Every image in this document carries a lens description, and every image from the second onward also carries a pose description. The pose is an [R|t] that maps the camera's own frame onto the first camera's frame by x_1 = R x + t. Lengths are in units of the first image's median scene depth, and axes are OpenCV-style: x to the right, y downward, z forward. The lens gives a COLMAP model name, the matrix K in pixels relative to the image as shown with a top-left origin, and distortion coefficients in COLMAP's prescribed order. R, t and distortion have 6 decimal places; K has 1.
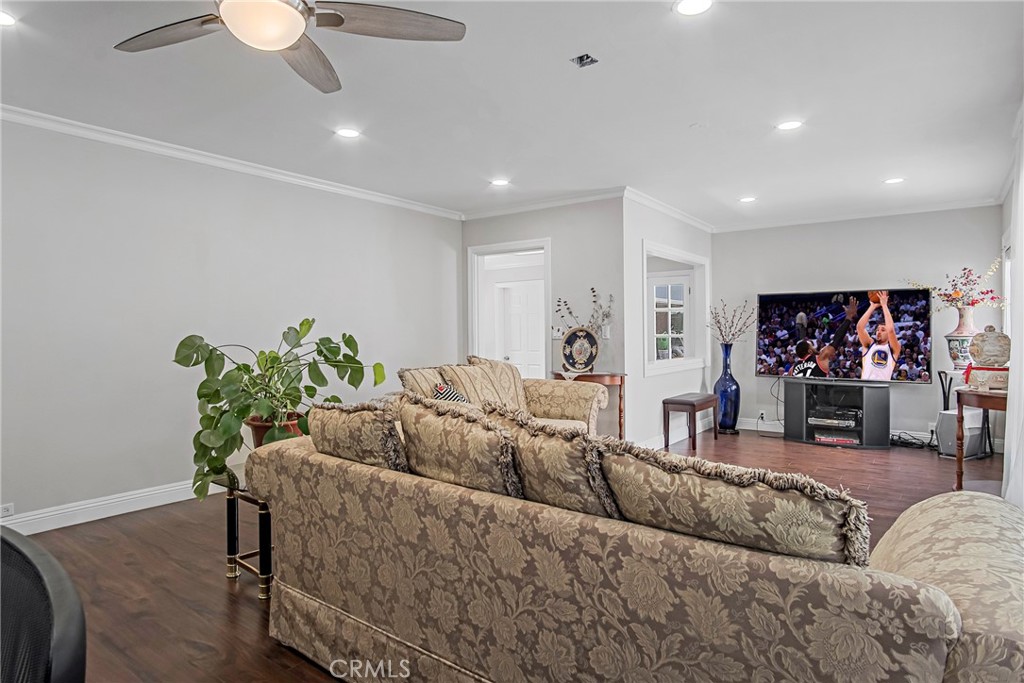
lens RADIAL K [[568.1, 0, 510.0], [0, 568.1, 327.8], [0, 0, 1]] dist [-0.036422, 0.001663]
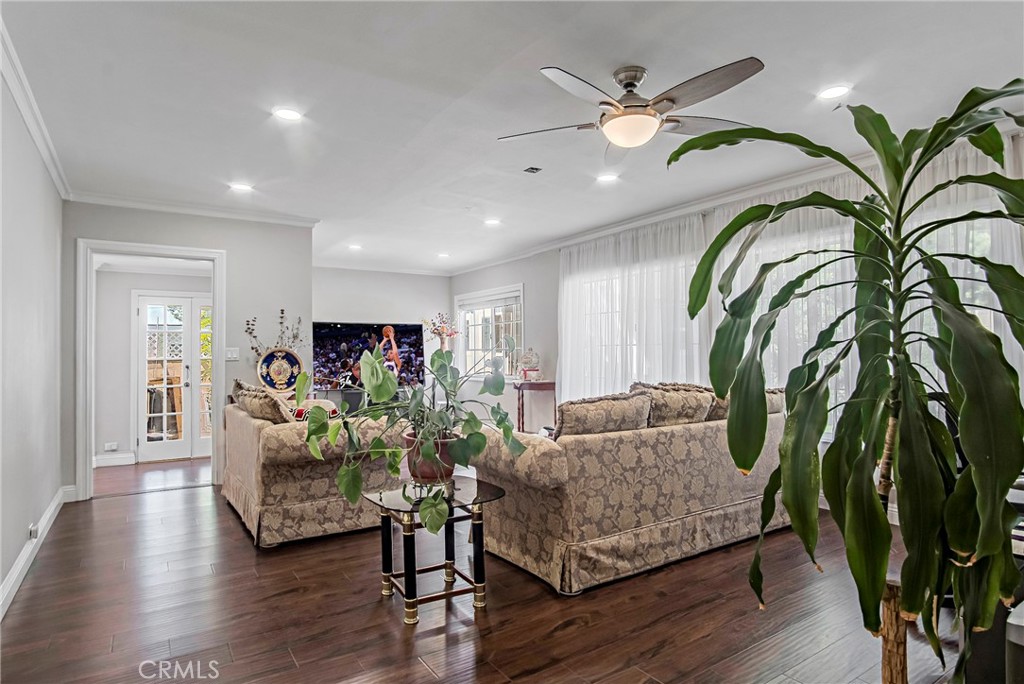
lens RADIAL K [[546.8, 0, 512.0], [0, 546.8, 342.0], [0, 0, 1]] dist [-0.037069, 0.000079]
pose [[0.352166, 0.018997, 0.935745, -0.632608], [0.002383, 0.999773, -0.021194, 0.009913], [-0.935934, 0.009694, 0.352041, 0.276159]]
